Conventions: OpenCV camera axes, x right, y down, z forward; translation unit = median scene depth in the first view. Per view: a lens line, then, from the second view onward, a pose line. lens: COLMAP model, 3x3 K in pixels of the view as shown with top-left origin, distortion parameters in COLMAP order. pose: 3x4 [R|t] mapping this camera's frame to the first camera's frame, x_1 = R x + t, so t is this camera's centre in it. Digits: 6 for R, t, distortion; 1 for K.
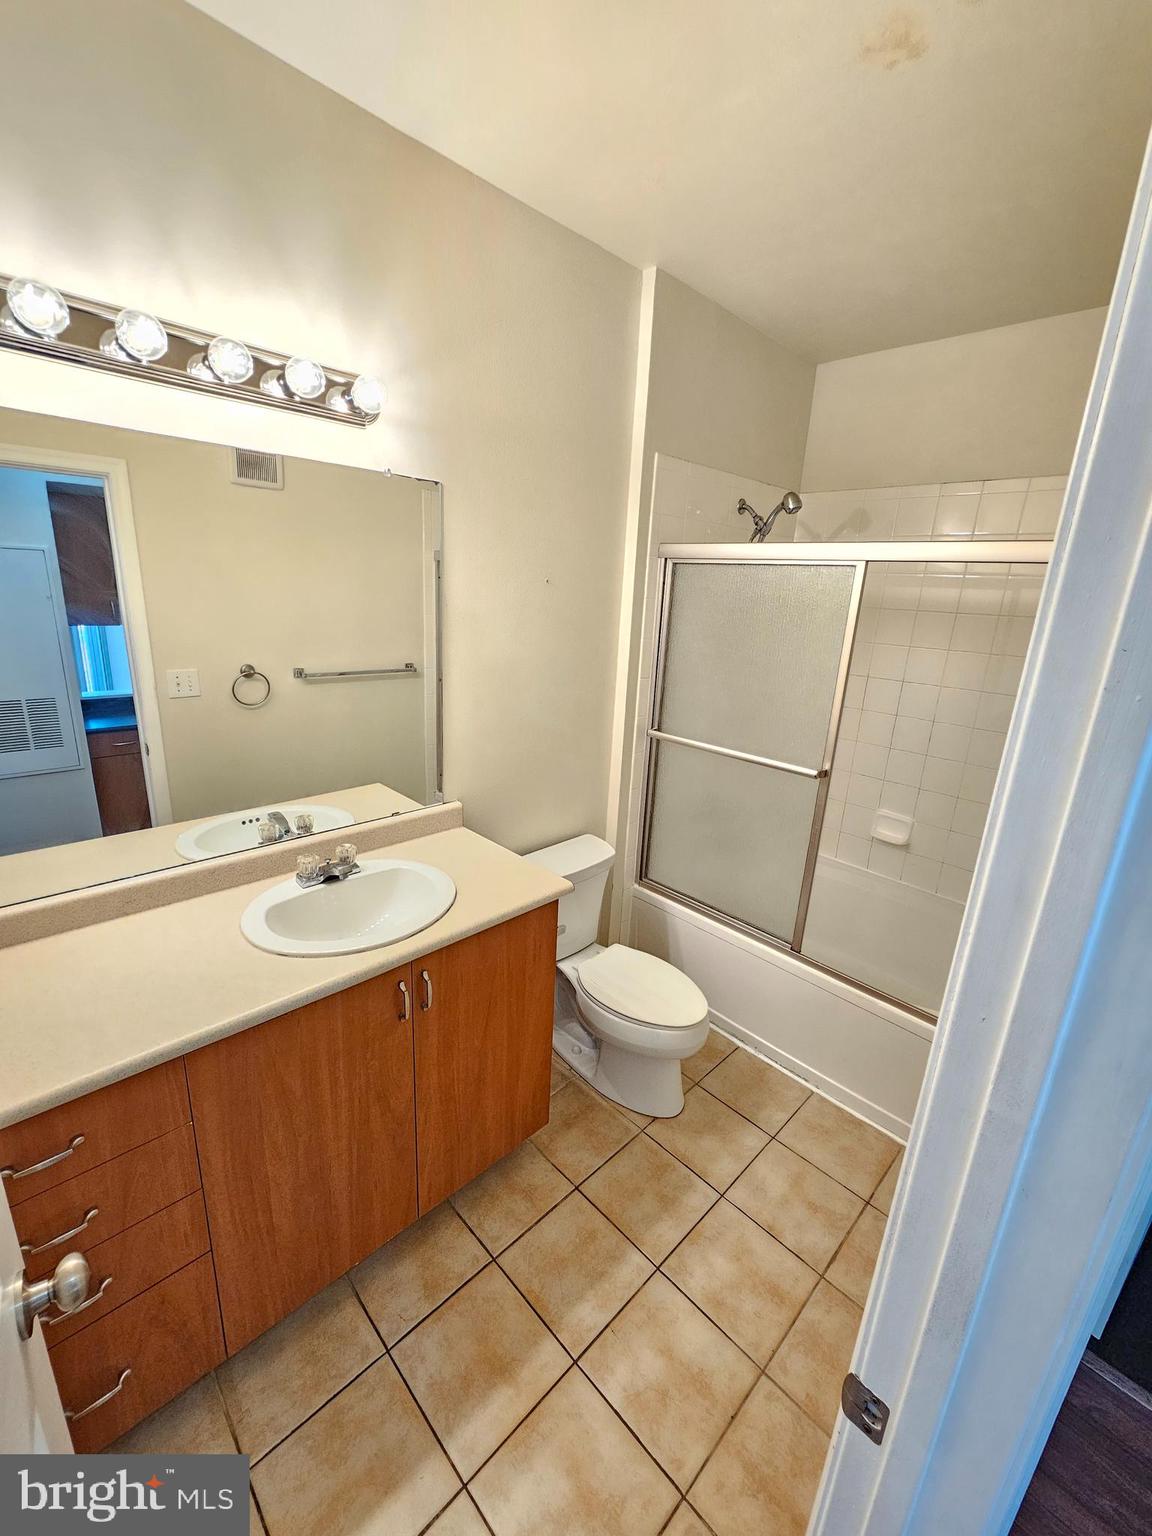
lens RADIAL K [[629.1, 0, 573.0], [0, 629.1, 767.7], [0, 0, 1]] dist [-0.002396, 0.000763]
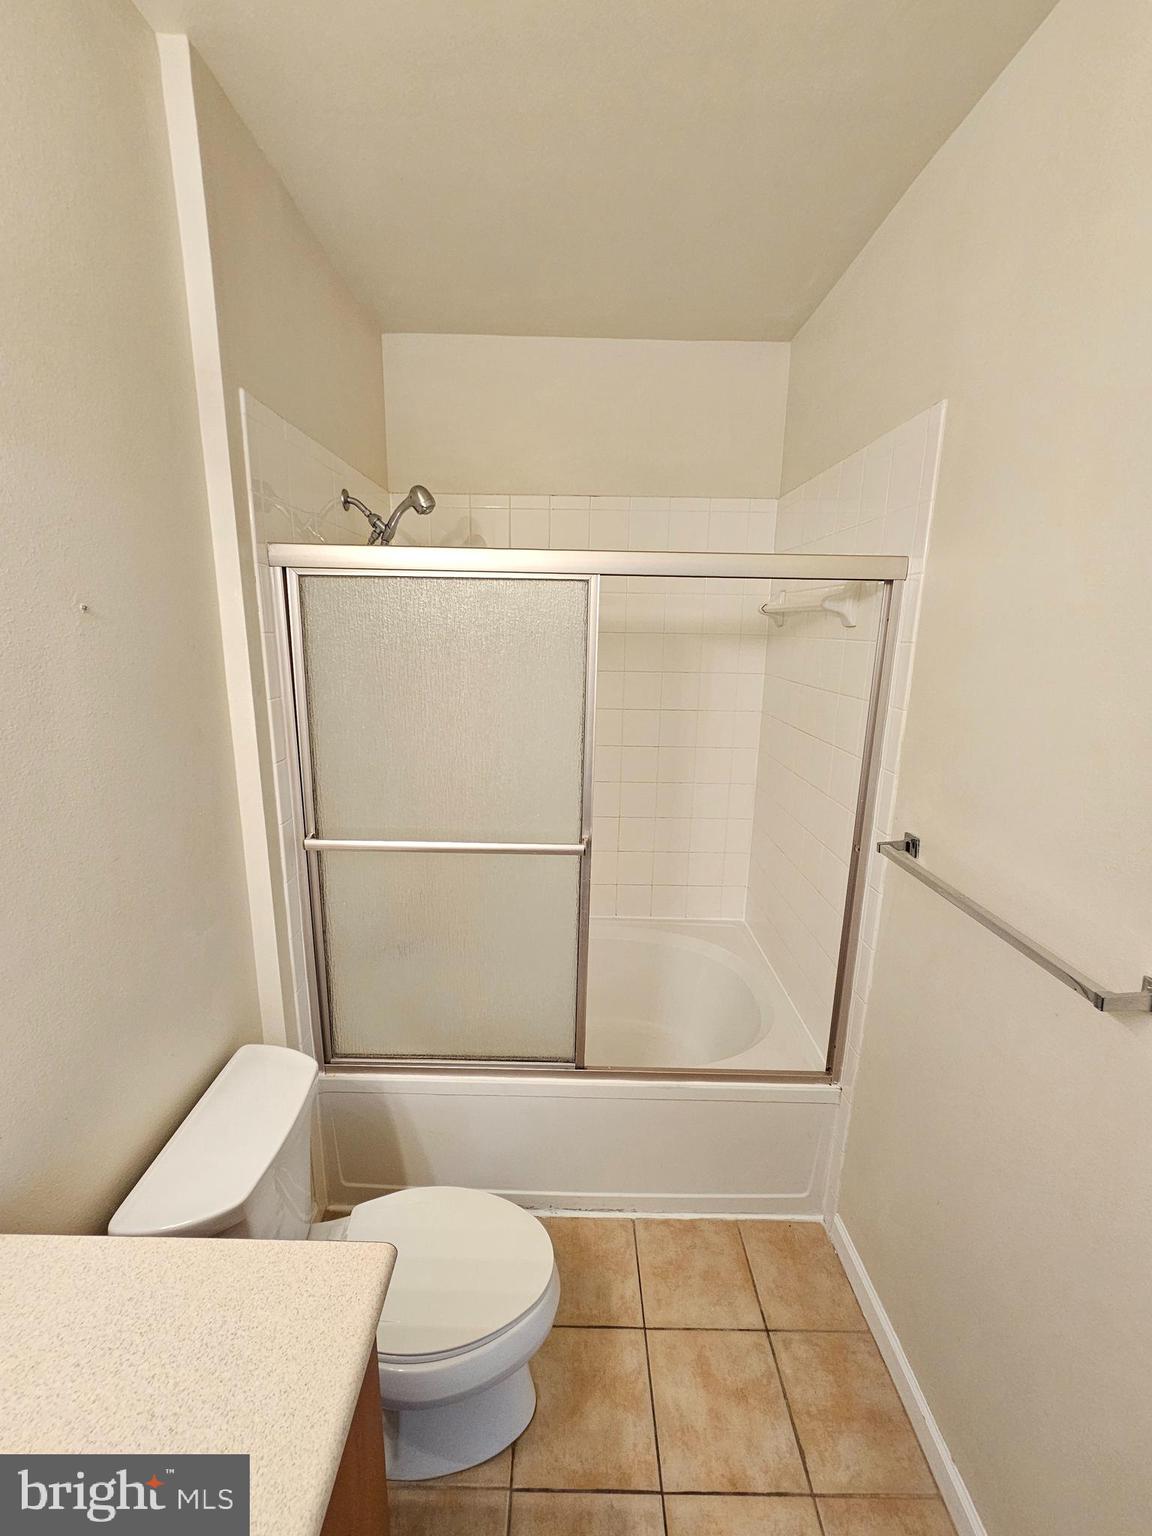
lens RADIAL K [[629.1, 0, 572.7], [0, 629.1, 768.5], [0, 0, 1]] dist [-0.002396, 0.000763]
pose [[0.703362, -0.196998, 0.682989, -0.112966], [0.217243, 0.974432, 0.057337, -0.116793], [-0.676822, 0.108046, 0.728175, 0.385298]]
